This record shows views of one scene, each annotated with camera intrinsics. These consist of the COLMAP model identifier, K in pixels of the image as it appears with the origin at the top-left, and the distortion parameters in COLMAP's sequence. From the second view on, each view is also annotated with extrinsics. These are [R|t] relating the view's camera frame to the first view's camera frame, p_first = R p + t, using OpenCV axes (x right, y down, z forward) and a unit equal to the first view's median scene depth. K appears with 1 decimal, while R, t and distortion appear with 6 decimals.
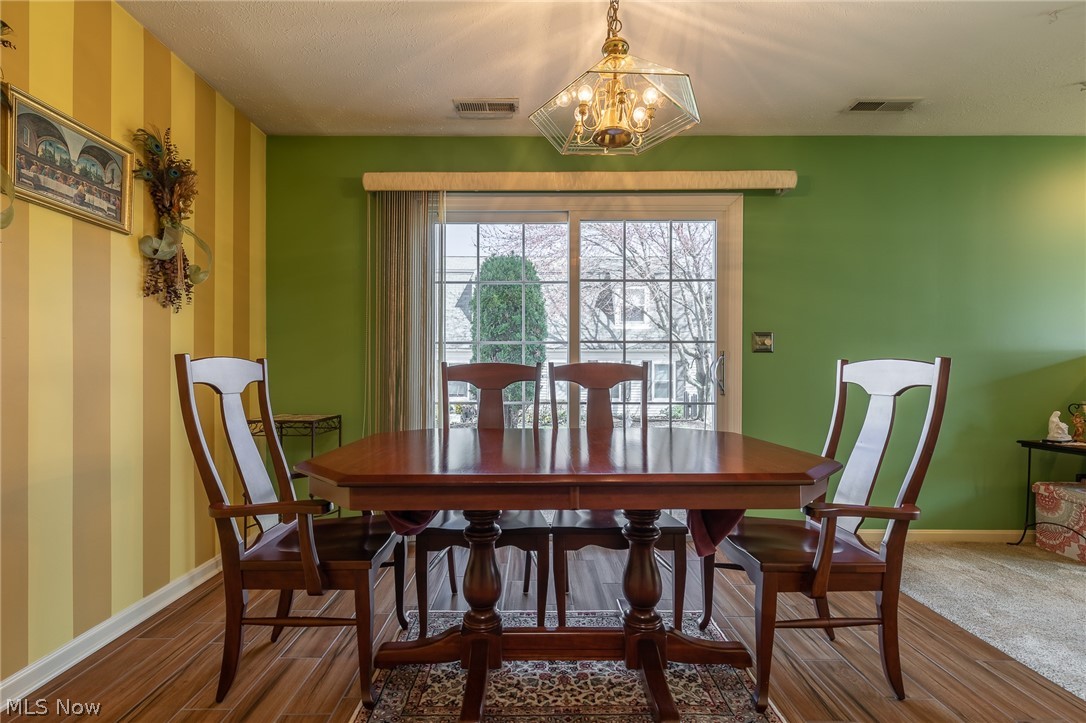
lens RADIAL K [[489.0, 0, 532.8], [0, 489.0, 366.8], [0, 0, 1]] dist [0.002407, -0.000547]
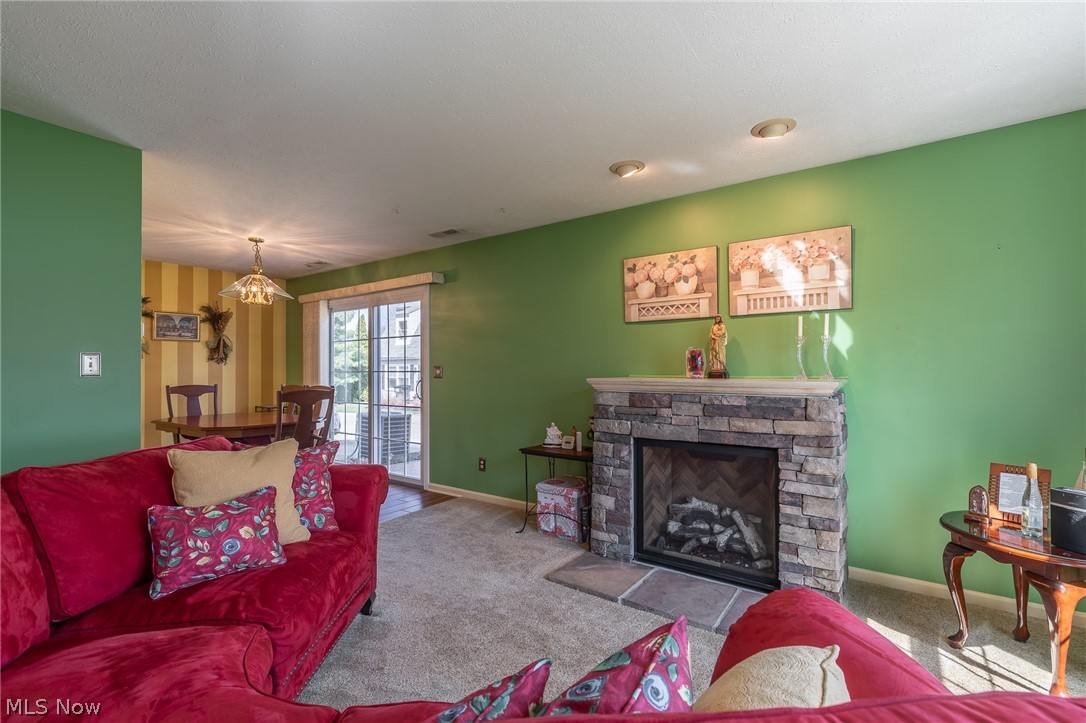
lens RADIAL K [[489.0, 0, 532.8], [0, 489.0, 366.8], [0, 0, 1]] dist [0.002407, -0.000547]
pose [[0.812780, -0.007897, -0.582518, 2.607652], [0.012169, 0.999920, 0.003424, -0.106759], [0.582444, -0.009871, 0.812811, -0.249917]]
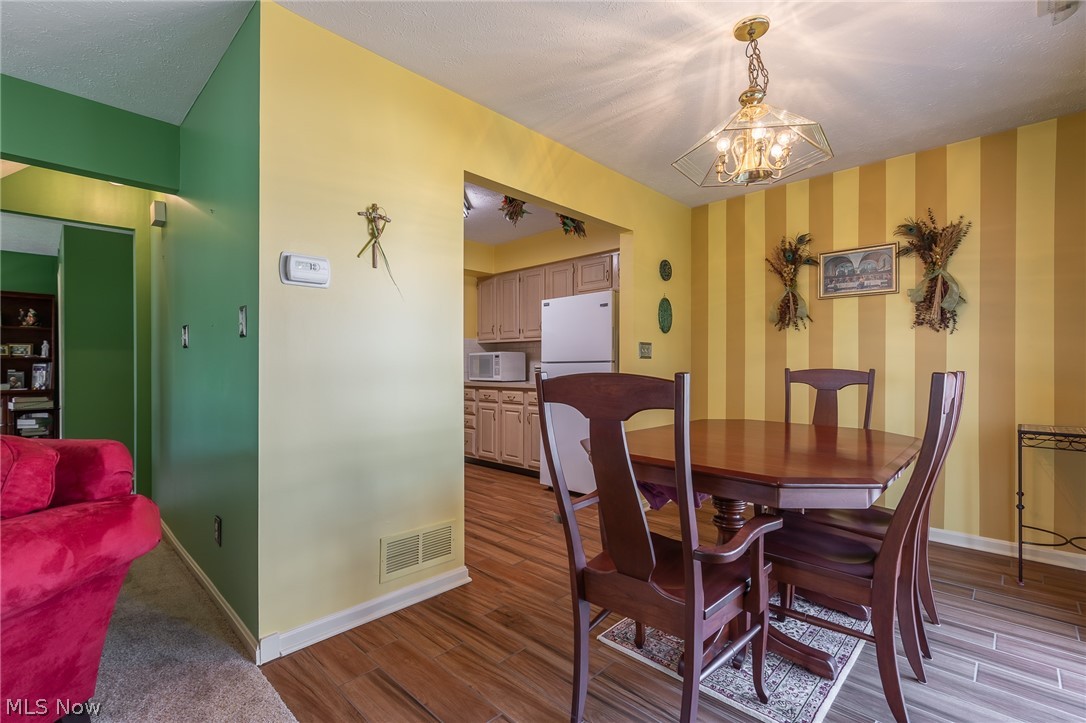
lens RADIAL K [[489.0, 0, 532.8], [0, 489.0, 366.8], [0, 0, 1]] dist [0.002407, -0.000547]
pose [[-0.709745, 0.000390, -0.704458, 1.208521], [0.004819, 0.999979, -0.004301, -0.023035], [0.704442, -0.006447, -0.709732, 1.323592]]
